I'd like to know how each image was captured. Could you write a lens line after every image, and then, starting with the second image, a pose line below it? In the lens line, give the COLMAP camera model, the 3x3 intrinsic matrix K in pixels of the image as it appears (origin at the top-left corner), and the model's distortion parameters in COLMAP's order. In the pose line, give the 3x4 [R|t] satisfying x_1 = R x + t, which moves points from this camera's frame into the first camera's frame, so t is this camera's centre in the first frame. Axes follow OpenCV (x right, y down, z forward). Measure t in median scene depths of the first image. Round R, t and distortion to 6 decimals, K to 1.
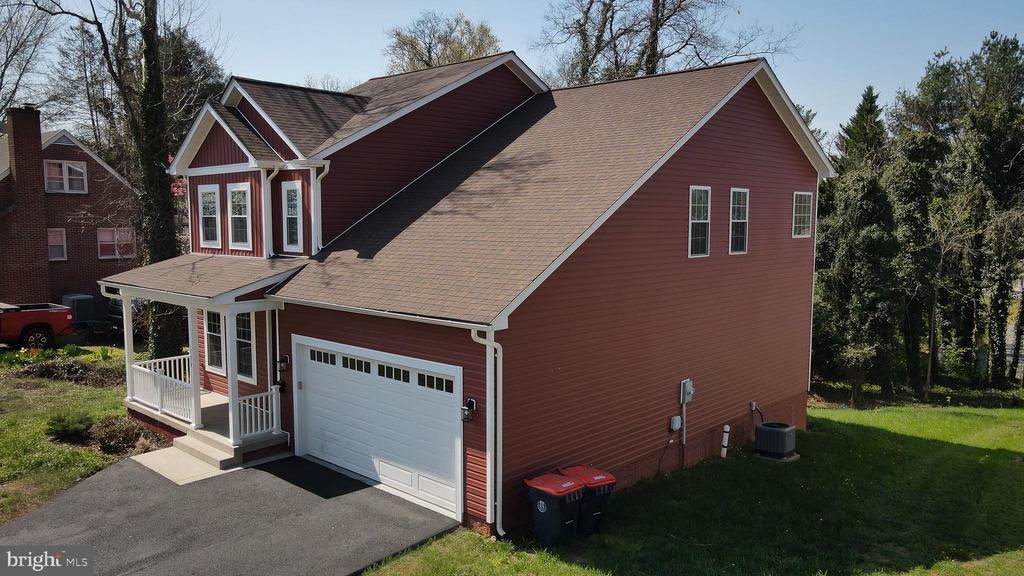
lens RADIAL K [[748.7, 0, 495.8], [0, 748.7, 292.5], [0, 0, 1]] dist [0.026717, 0.001618]
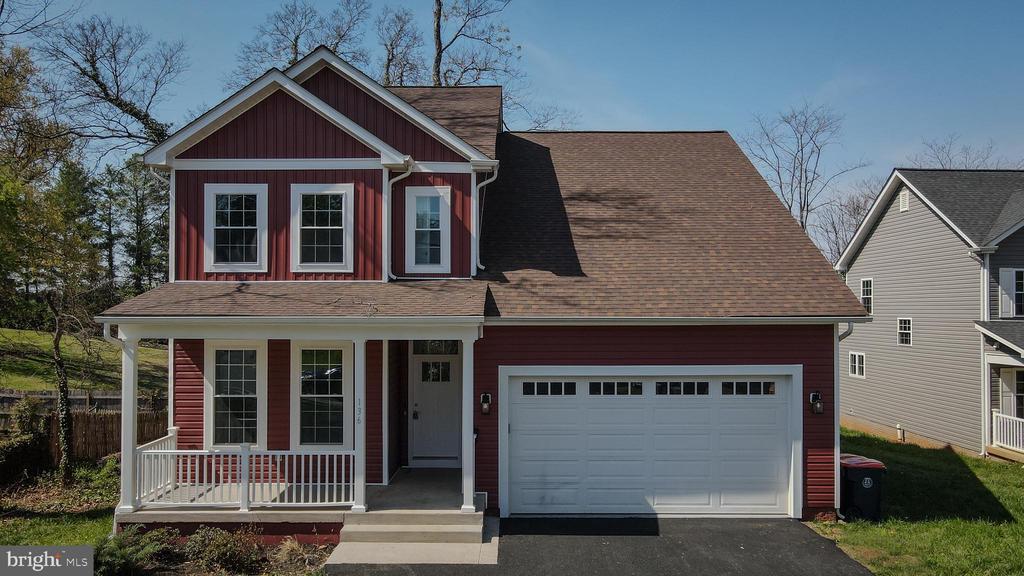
lens RADIAL K [[769.2, 0, 510.4], [0, 769.2, 304.0], [0, 0, 1]] dist [0.012396, 0.005709]
pose [[0.728102, 0.007346, 0.685430, -0.831450], [0.069609, 0.993981, -0.084595, 0.059461], [-0.681925, 0.109306, 0.723208, 0.371199]]
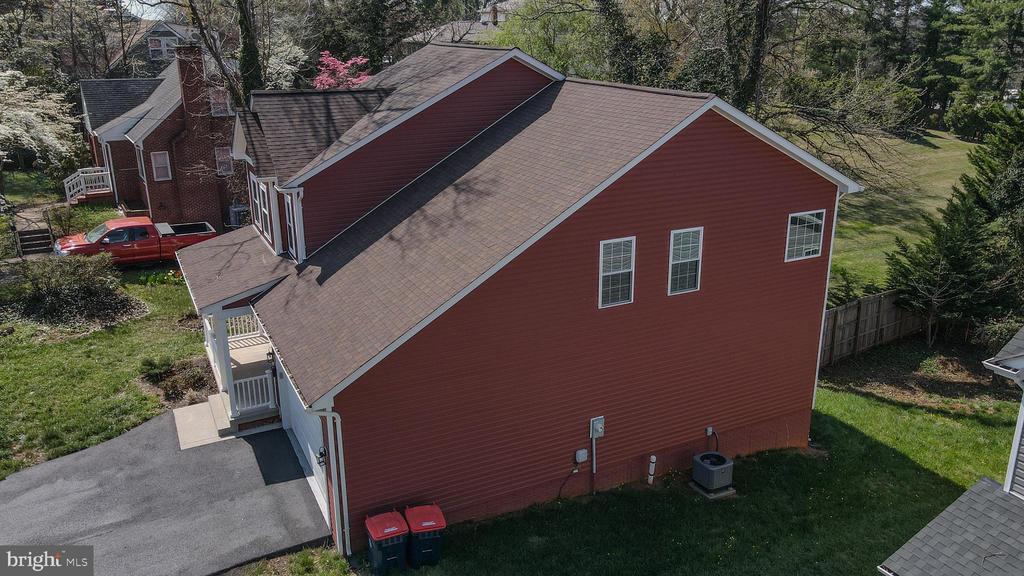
lens RADIAL K [[788.1, 0, 480.4], [0, 788.1, 283.4], [0, 0, 1]] dist [0.000754, 0.003088]
pose [[0.943826, 0.090718, -0.317745, 0.434638], [-0.028802, 0.980502, 0.194385, -0.279072], [0.329184, -0.174314, 0.928037, -0.047375]]
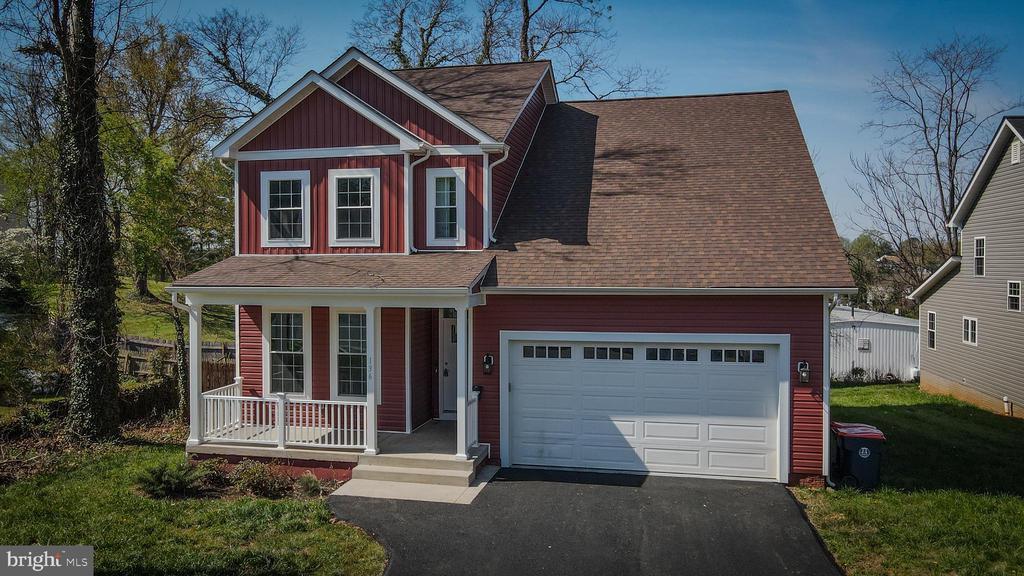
lens RADIAL K [[788.1, 0, 480.4], [0, 788.1, 283.4], [0, 0, 1]] dist [0.000754, 0.003088]
pose [[0.864349, -0.012697, 0.502733, -0.762577], [0.053507, 0.996328, -0.066832, 0.060007], [-0.500038, 0.084666, 0.861854, 0.184101]]
